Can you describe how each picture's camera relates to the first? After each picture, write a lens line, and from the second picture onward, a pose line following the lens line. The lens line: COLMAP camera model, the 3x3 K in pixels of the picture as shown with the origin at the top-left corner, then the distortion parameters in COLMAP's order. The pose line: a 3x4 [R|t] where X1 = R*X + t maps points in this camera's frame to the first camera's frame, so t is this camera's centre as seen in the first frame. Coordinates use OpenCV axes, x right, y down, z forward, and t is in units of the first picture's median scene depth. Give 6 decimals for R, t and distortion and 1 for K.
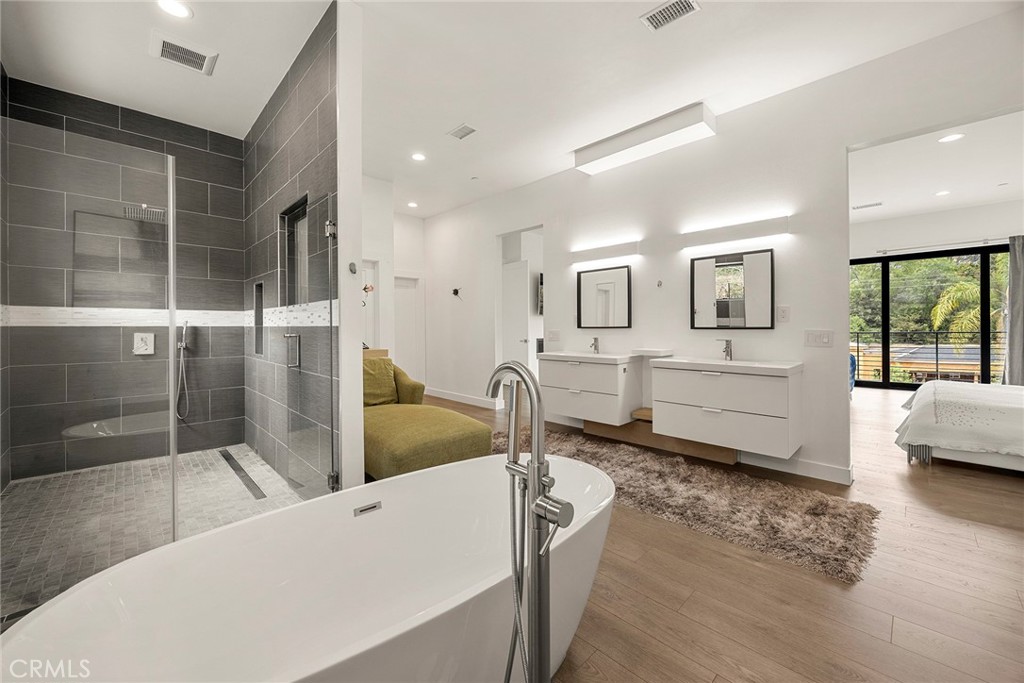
lens RADIAL K [[401.1, 0, 512.1], [0, 401.1, 319.2], [0, 0, 1]] dist [-0.002909, -0.000184]
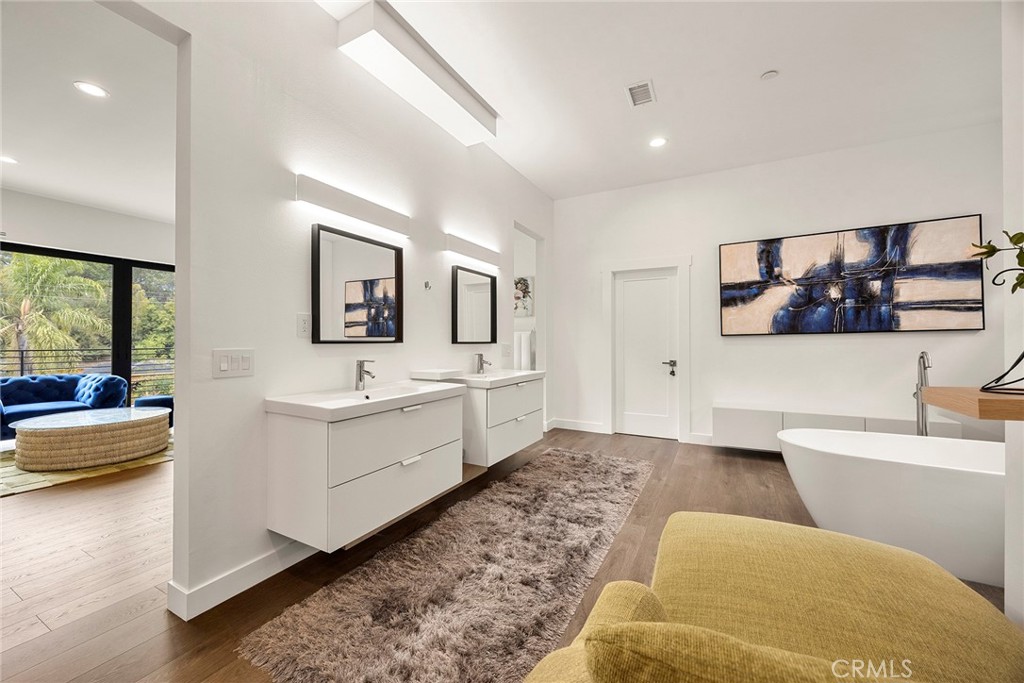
lens RADIAL K [[391.5, 0, 512.0], [0, 391.5, 341.5], [0, 0, 1]] dist [0.015573, 0.000110]
pose [[-0.301584, -0.000299, 0.953440, -0.062865], [-0.015177, 0.999875, -0.004487, 0.002858], [-0.953319, -0.015823, -0.301551, 0.167355]]
